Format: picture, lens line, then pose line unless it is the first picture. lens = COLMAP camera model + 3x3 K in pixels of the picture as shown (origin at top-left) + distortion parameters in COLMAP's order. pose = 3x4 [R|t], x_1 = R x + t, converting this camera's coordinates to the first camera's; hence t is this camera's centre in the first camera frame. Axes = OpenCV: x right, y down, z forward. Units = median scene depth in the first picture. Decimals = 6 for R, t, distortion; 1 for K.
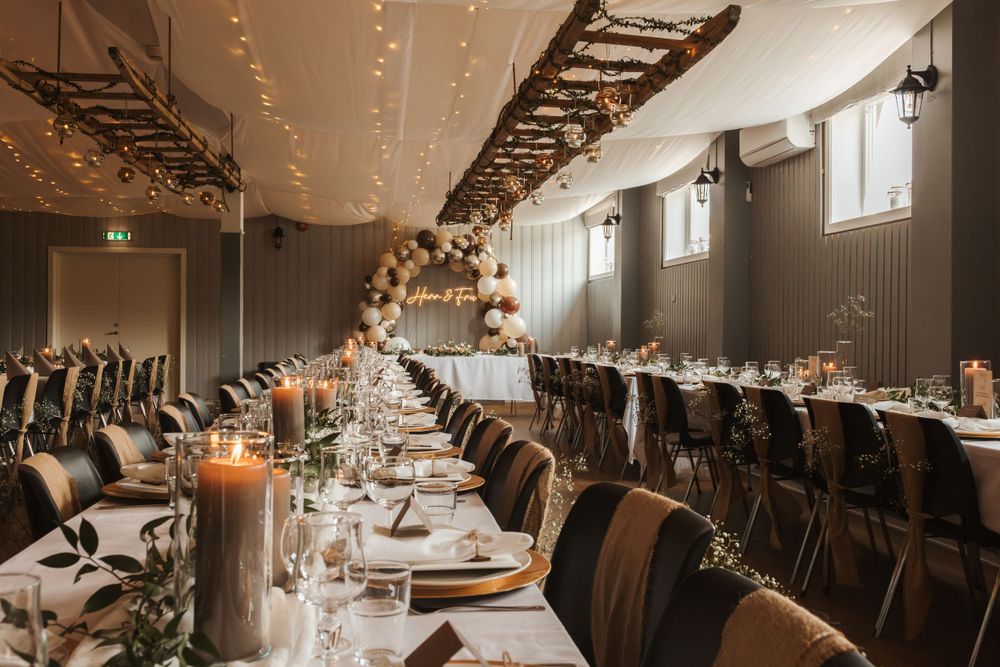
lens RADIAL K [[1162.2, 0, 499.1], [0, 1162.2, 333.3], [0, 0, 1]] dist [0.116650, 0.000000]
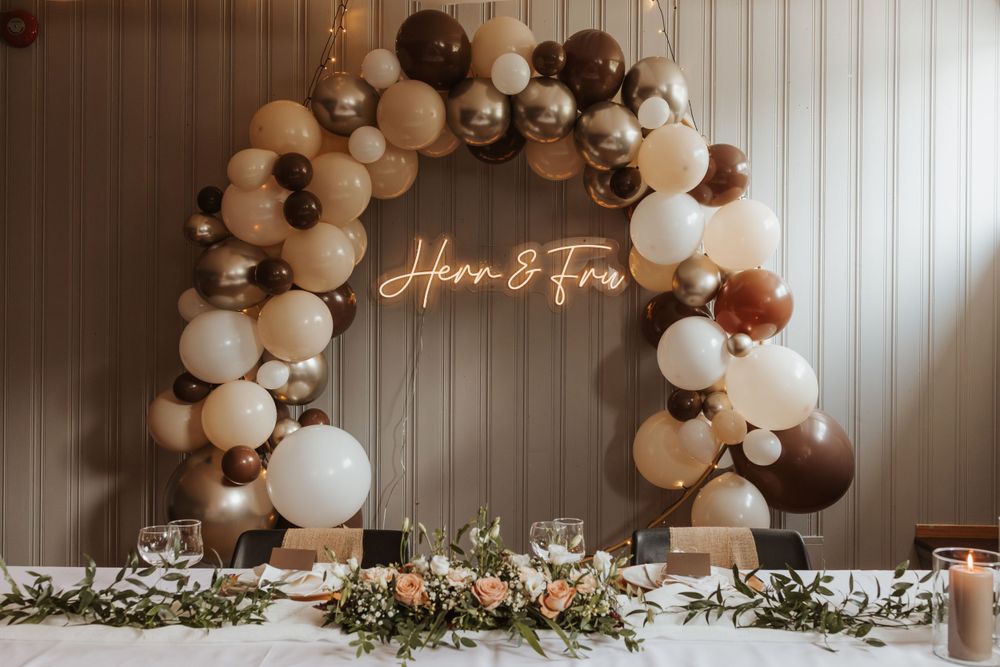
lens RADIAL K [[1162.2, 0, 497.7], [0, 1162.2, 330.8], [0, 0, 1]] dist [0.116650, 0.000000]
pose [[0.993443, 0.004735, -0.114230, -0.018330], [-0.005172, 0.999980, -0.003533, -0.017012], [0.114211, 0.004100, 0.993448, 0.738705]]
